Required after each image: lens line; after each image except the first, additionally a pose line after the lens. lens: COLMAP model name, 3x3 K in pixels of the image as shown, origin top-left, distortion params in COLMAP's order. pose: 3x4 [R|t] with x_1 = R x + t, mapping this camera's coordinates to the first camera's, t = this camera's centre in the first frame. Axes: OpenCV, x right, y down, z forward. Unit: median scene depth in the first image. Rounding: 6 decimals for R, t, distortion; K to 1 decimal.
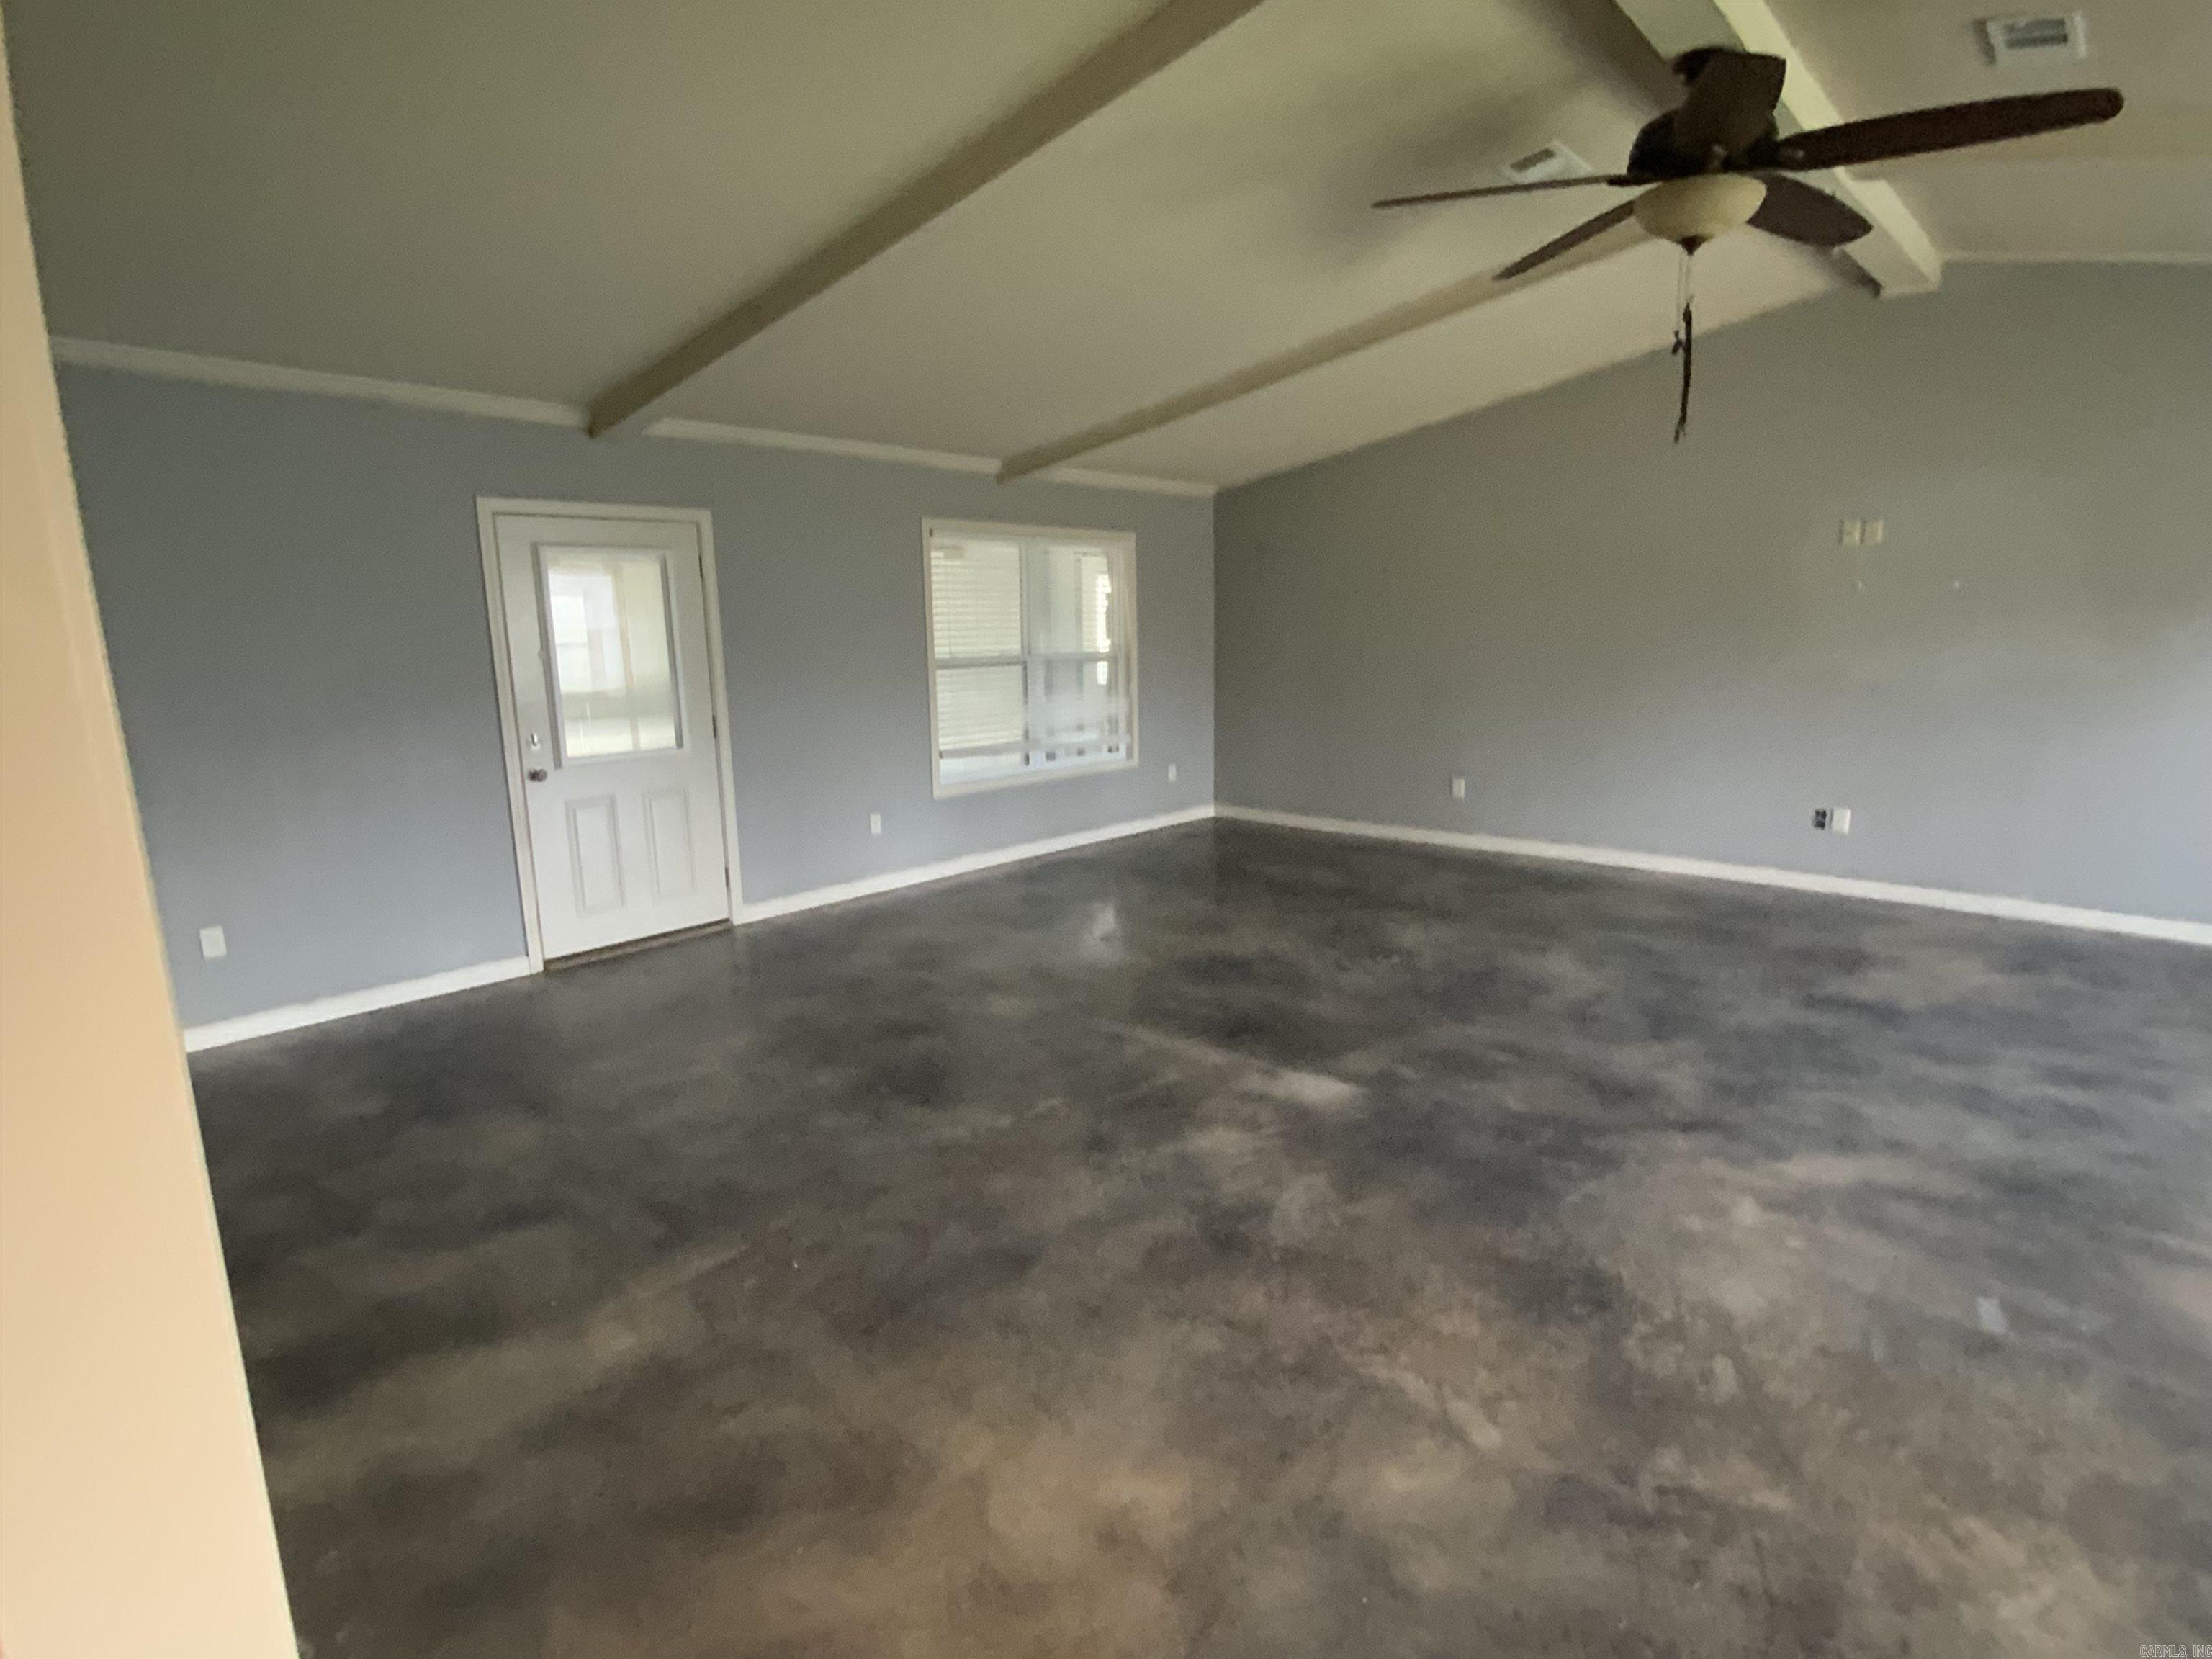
lens RADIAL K [[1128.6, 0, 1101.8], [0, 1128.6, 824.1], [0, 0, 1]] dist [0.029121, -0.020623]
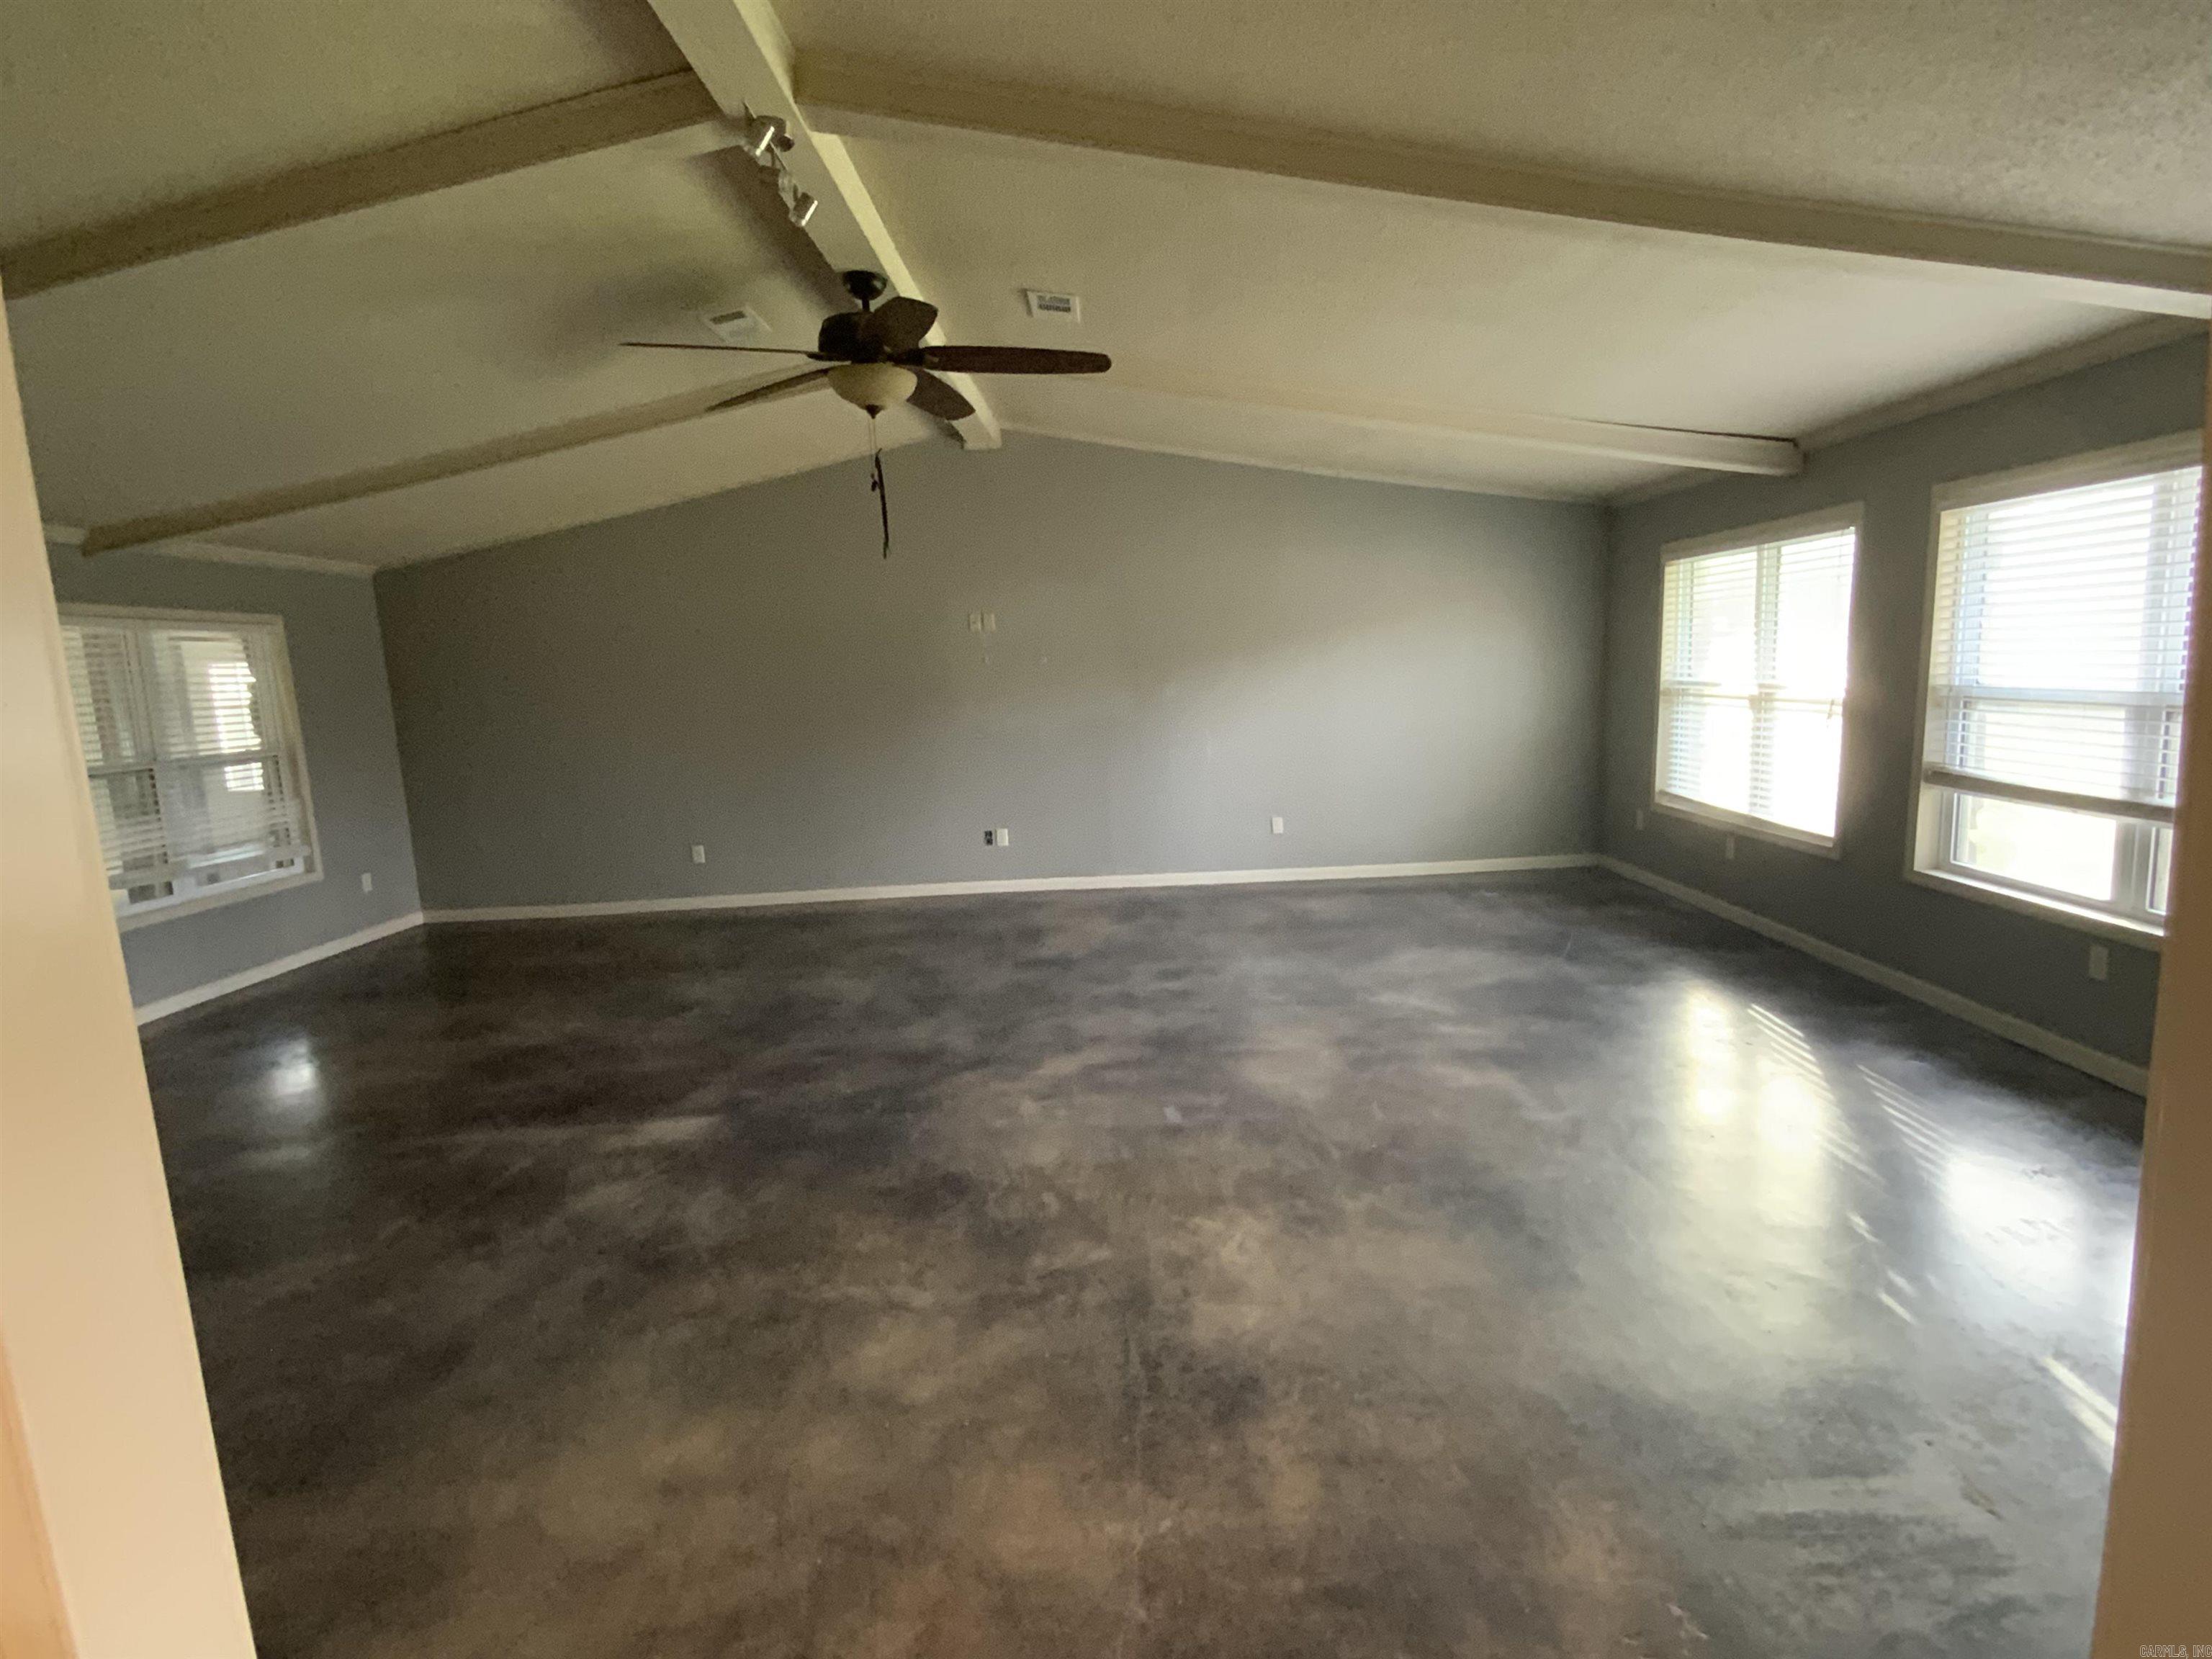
lens RADIAL K [[1128.6, 0, 1101.8], [0, 1128.6, 824.1], [0, 0, 1]] dist [0.029121, -0.020623]
pose [[0.752376, -0.112639, 0.649033, -0.189827], [0.158079, 0.987355, -0.011894, 0.027267], [-0.639486, 0.111547, 0.760668, -0.123520]]
